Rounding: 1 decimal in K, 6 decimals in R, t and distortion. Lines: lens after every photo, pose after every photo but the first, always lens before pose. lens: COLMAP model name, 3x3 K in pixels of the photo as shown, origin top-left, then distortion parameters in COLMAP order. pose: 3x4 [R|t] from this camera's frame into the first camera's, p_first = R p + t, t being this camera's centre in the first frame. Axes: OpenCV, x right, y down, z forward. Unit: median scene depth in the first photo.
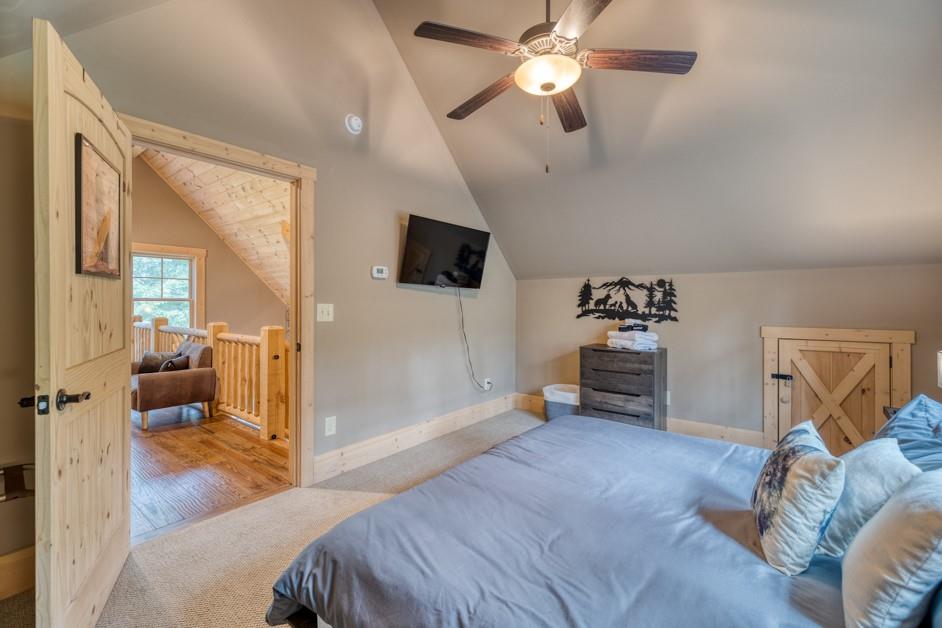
lens RADIAL K [[399.1, 0, 470.9], [0, 399.1, 303.0], [0, 0, 1]] dist [0.000492, 0.000010]
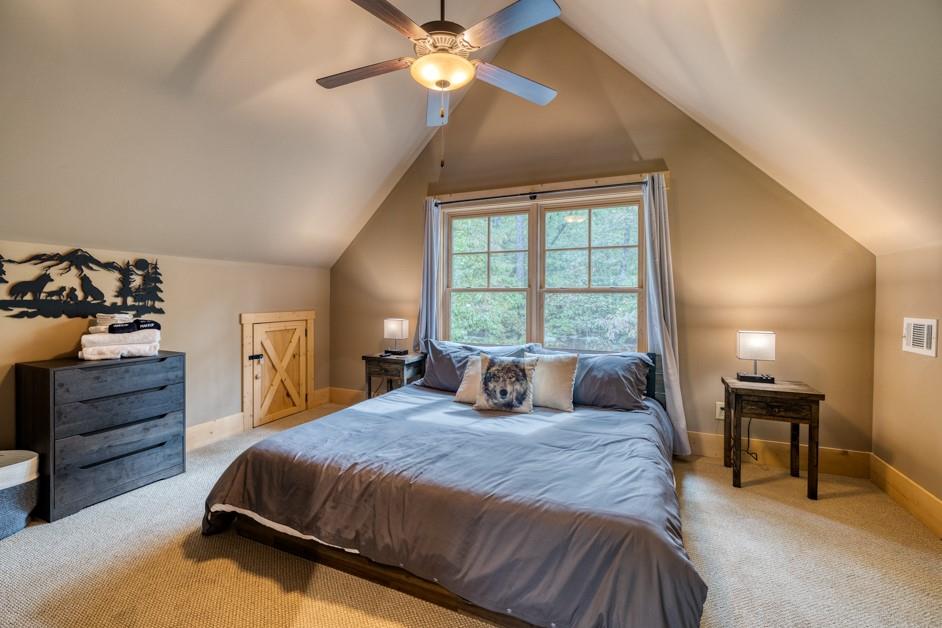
lens RADIAL K [[418.1, 0, 469.0], [0, 418.1, 297.4], [0, 0, 1]] dist [-0.017155, -0.000102]
pose [[-0.261603, -0.006378, 0.965154, -0.462671], [-0.006977, 0.999965, 0.004717, 0.005086], [-0.965150, -0.005500, -0.261639, 0.649529]]
